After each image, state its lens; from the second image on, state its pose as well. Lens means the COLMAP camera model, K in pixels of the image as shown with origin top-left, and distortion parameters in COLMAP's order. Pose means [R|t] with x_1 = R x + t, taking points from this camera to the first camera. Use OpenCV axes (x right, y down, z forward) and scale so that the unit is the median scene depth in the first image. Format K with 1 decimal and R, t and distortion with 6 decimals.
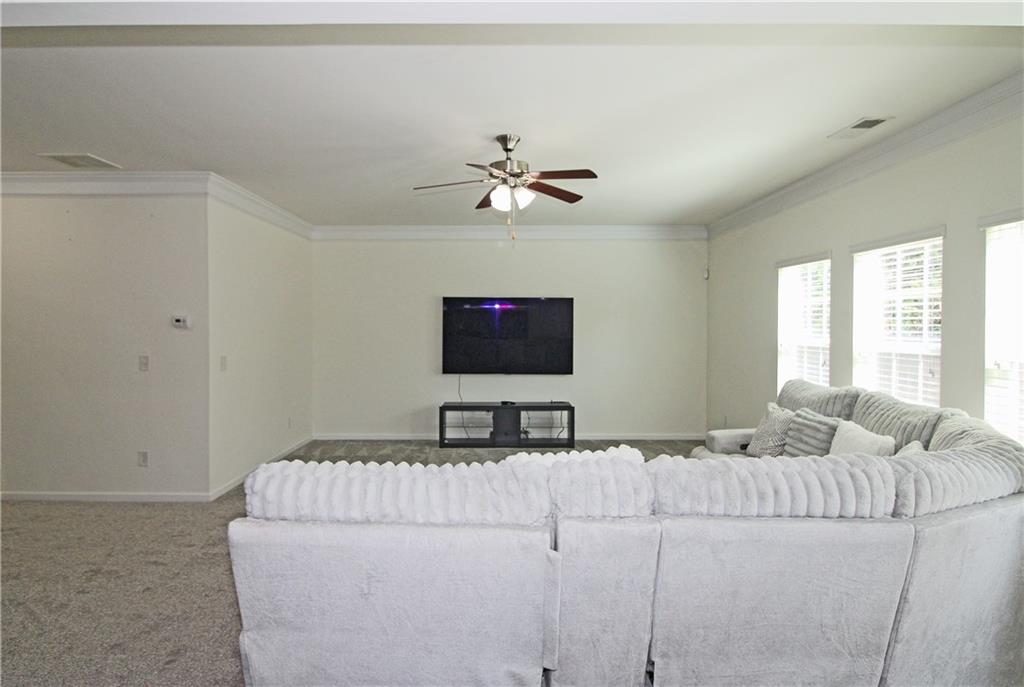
lens RADIAL K [[592.1, 0, 455.9], [0, 592.1, 326.8], [0, 0, 1]] dist [0.003155, 0.000461]
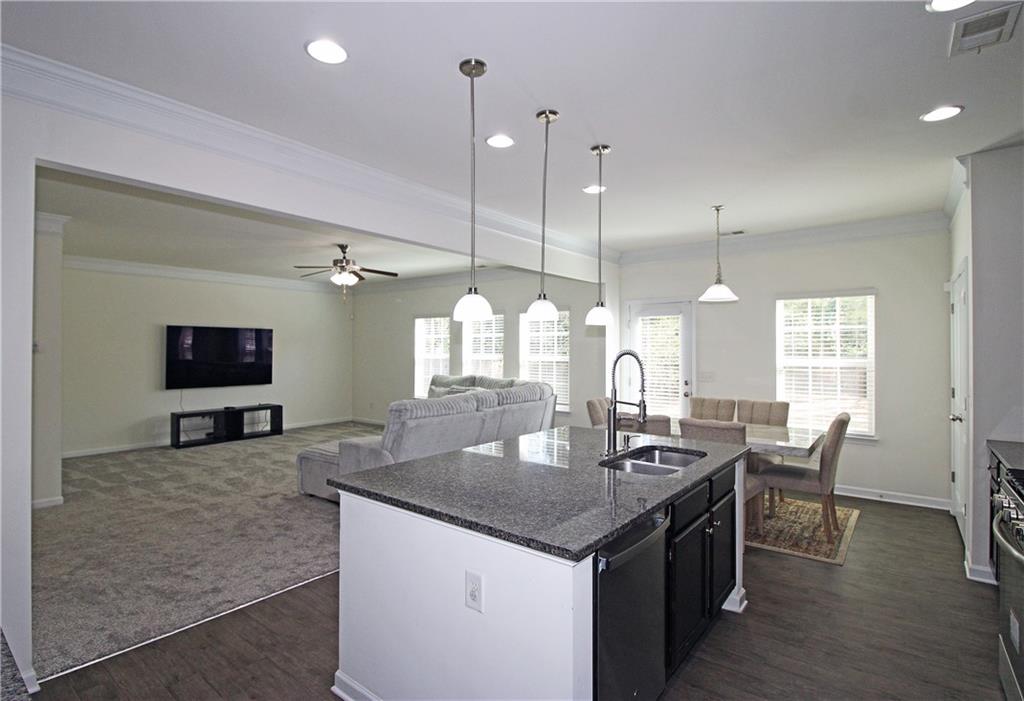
lens RADIAL K [[559.0, 0, 470.2], [0, 559.0, 339.7], [0, 0, 1]] dist [-0.002316, -0.000898]
pose [[0.645288, 0.008225, 0.763895, -0.515764], [0.005510, 0.999866, -0.015420, -0.001175], [-0.763920, 0.014160, 0.645156, -0.212031]]
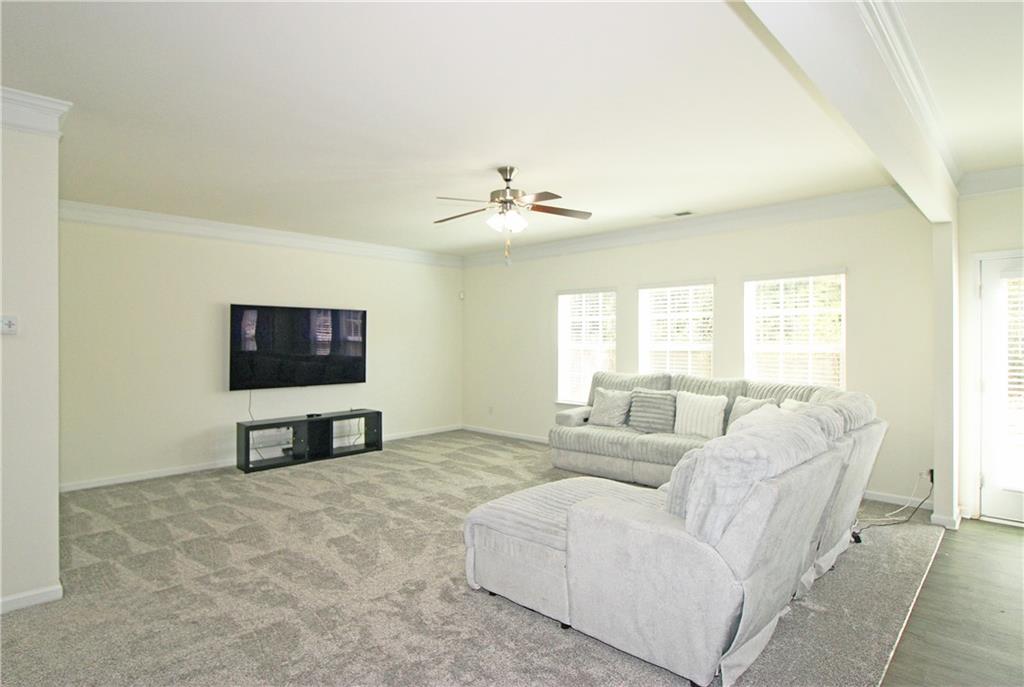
lens RADIAL K [[560.2, 0, 498.2], [0, 560.2, 338.2], [0, 0, 1]] dist [0.000358, -0.001716]
pose [[0.678222, 0.001746, 0.734855, -0.384740], [0.004744, 0.999966, -0.006754, 0.008581], [-0.734842, 0.008067, 0.678190, 0.146073]]
